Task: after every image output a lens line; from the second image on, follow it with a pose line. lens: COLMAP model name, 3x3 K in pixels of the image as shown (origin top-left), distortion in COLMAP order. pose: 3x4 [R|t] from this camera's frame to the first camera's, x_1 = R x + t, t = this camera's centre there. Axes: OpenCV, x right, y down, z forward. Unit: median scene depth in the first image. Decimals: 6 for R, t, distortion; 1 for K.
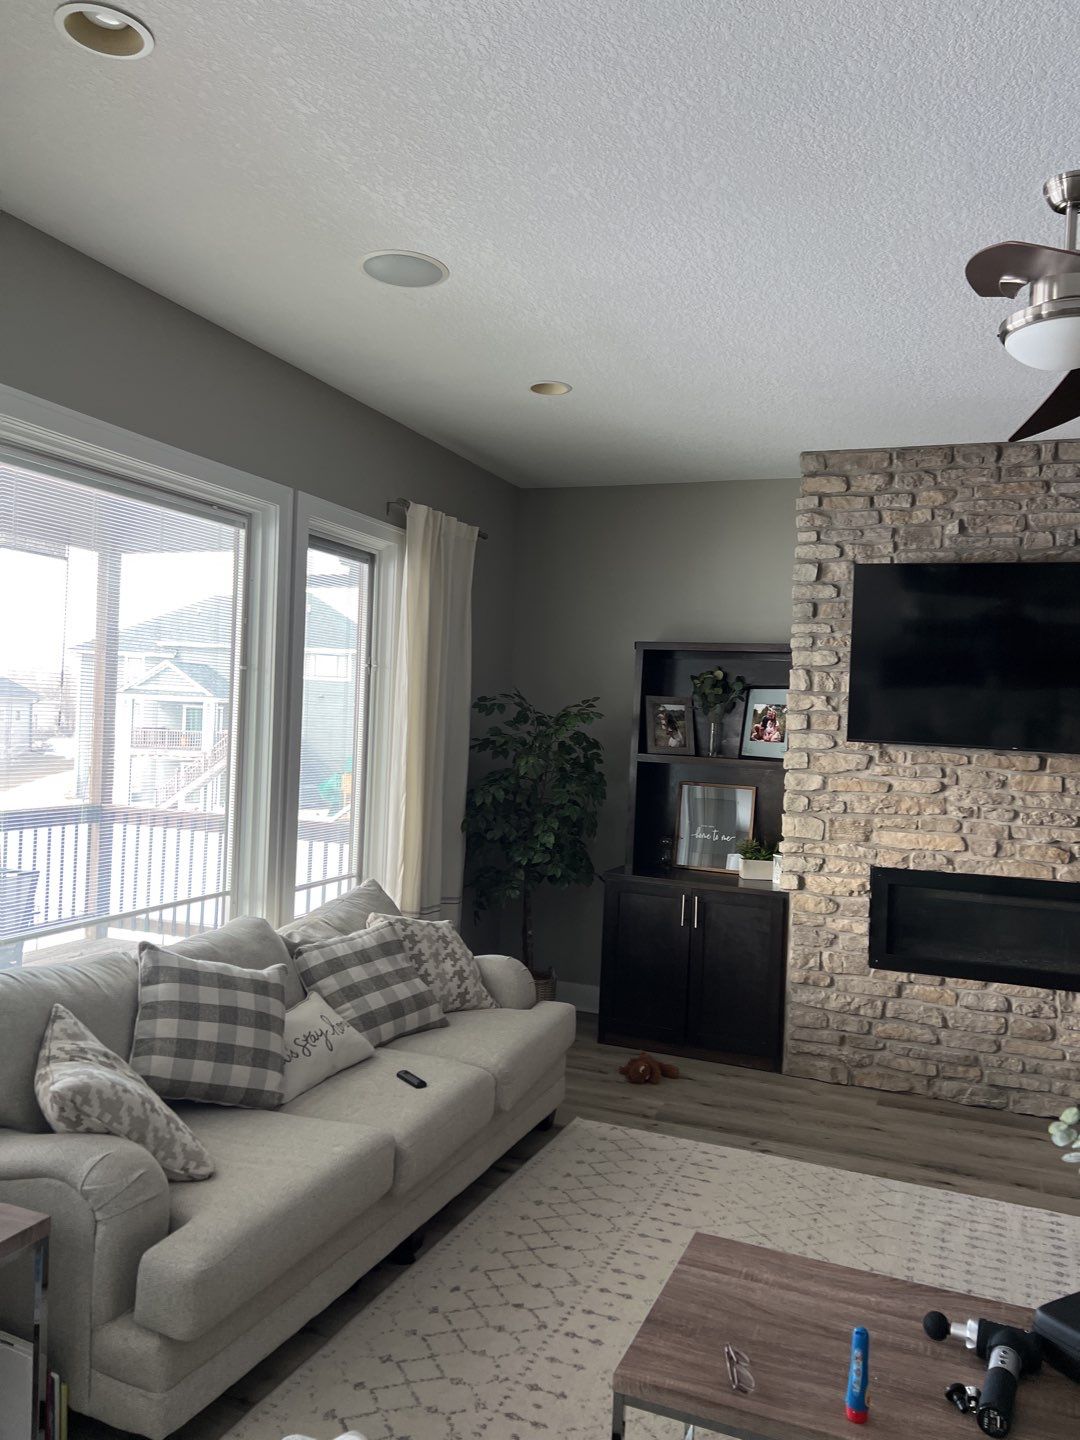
lens RADIAL K [[1062.9, 0, 549.5], [0, 1062.9, 727.8], [0, 0, 1]] dist [0.065267, -0.060557]
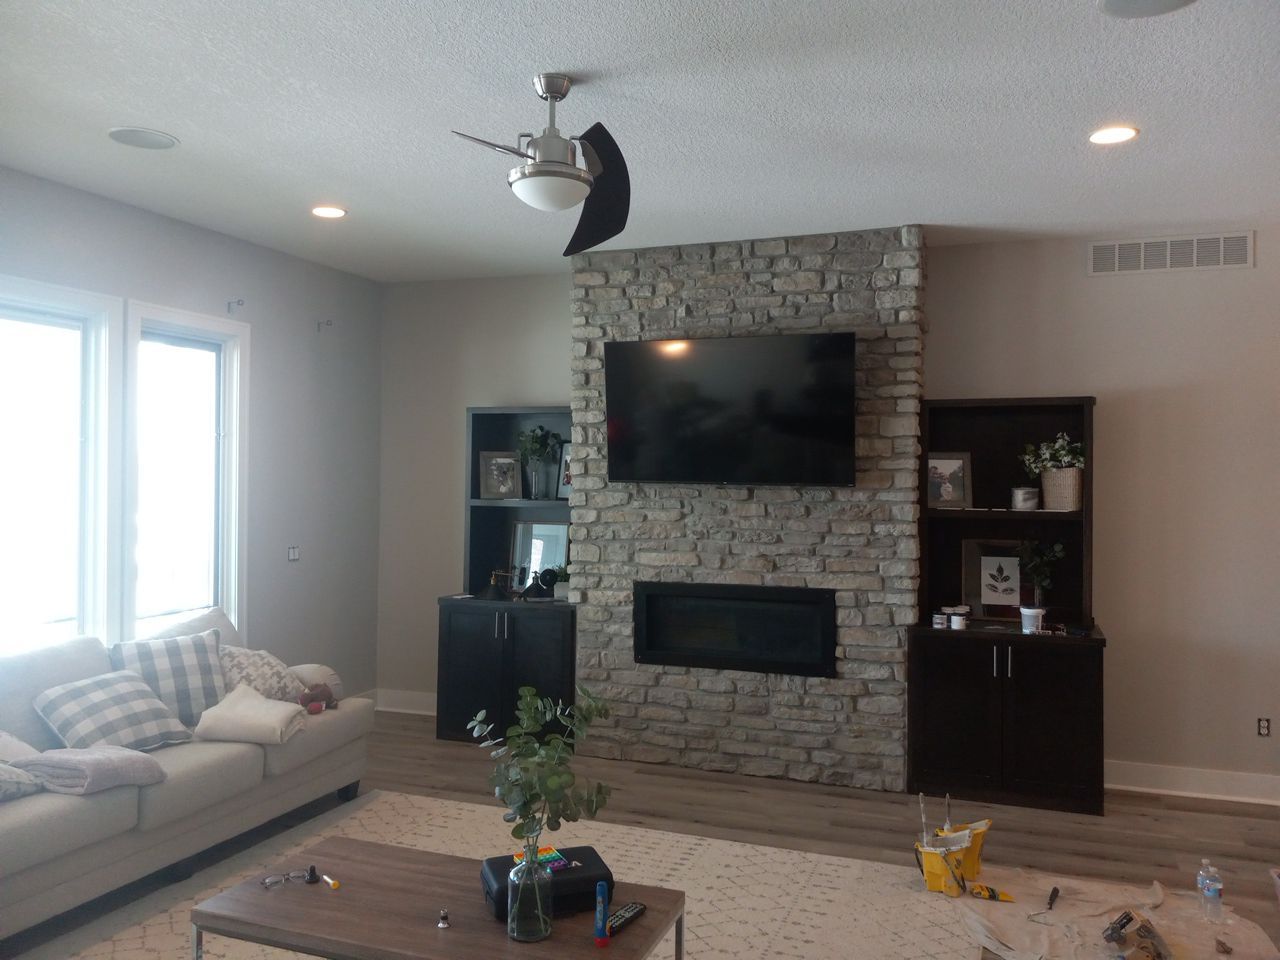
lens RADIAL K [[1021.2, 0, 664.8], [0, 1021.2, 458.8], [0, 0, 1]] dist [0.109720, -0.111250]
pose [[0.999435, -0.033352, -0.004092, 0.358311], [0.033186, 0.998815, -0.035587, 0.031173], [0.005274, 0.035431, 0.999358, -0.206561]]
